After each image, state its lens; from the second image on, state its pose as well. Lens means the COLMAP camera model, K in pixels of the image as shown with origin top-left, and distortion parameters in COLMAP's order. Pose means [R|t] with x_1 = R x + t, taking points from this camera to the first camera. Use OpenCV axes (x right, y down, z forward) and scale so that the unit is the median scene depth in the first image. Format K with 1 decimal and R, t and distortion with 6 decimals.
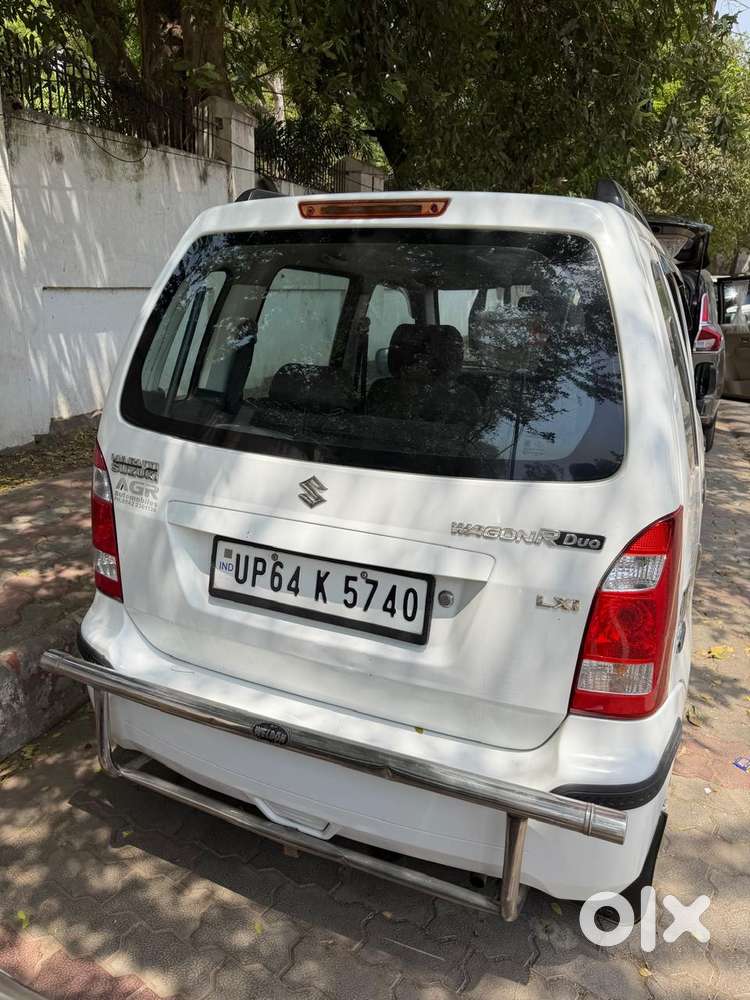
lens RADIAL K [[714.0, 0, 335.7], [0, 714.0, 503.7], [0, 0, 1]] dist [0.010387, 0.000571]
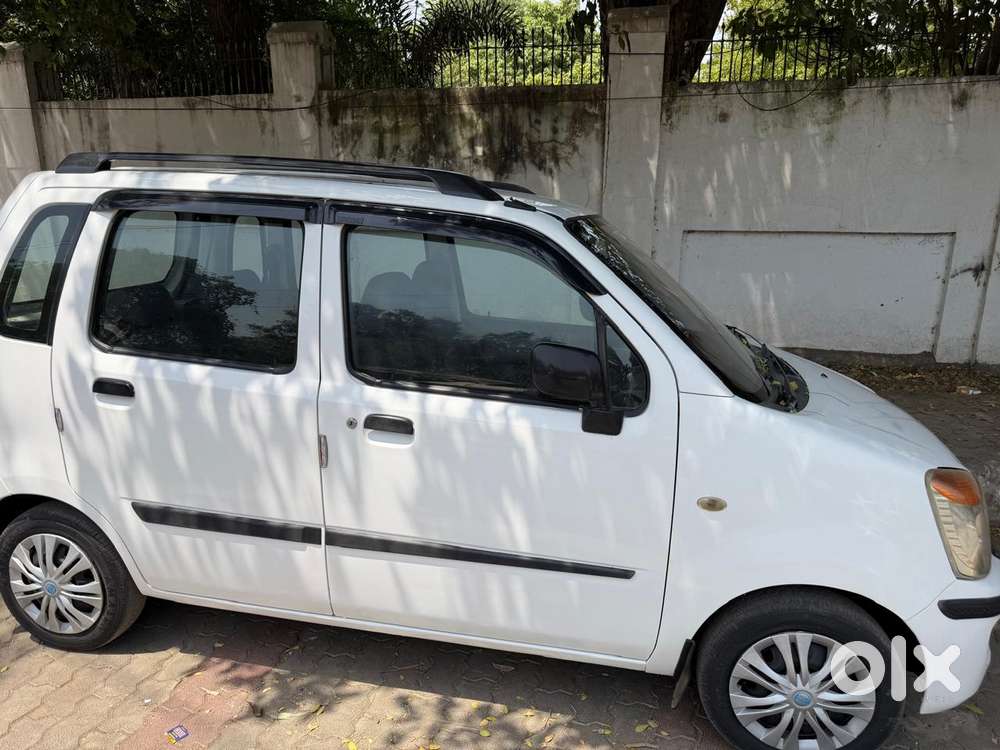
lens RADIAL K [[687.4, 0, 484.9], [0, 687.4, 383.1], [0, 0, 1]] dist [0.051136, -0.059304]
pose [[0.244170, 0.213039, -0.946042, 0.600499], [-0.292211, 0.946389, 0.137698, -0.123591], [0.924659, 0.242822, 0.293332, 0.413725]]
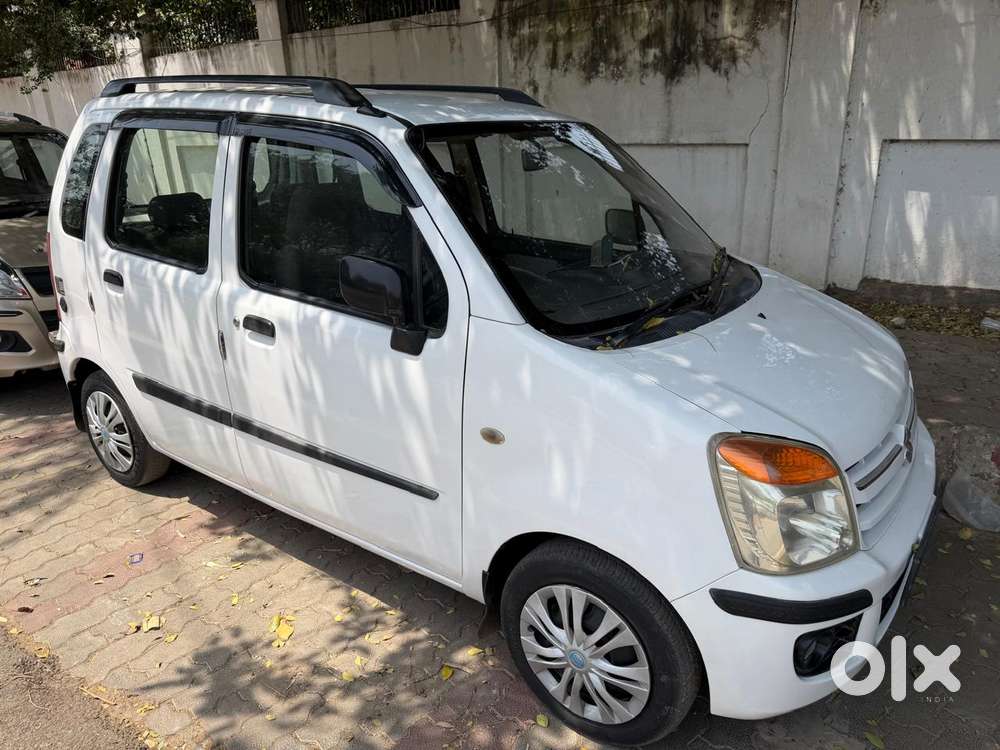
lens RADIAL K [[690.3, 0, 503.1], [0, 690.3, 374.8], [0, 0, 1]] dist [0.008613, -0.006512]
pose [[-0.154171, 0.313088, -0.937127, 0.606493], [-0.284802, 0.894128, 0.345577, -0.188633], [0.946107, 0.320173, -0.048680, 0.637062]]
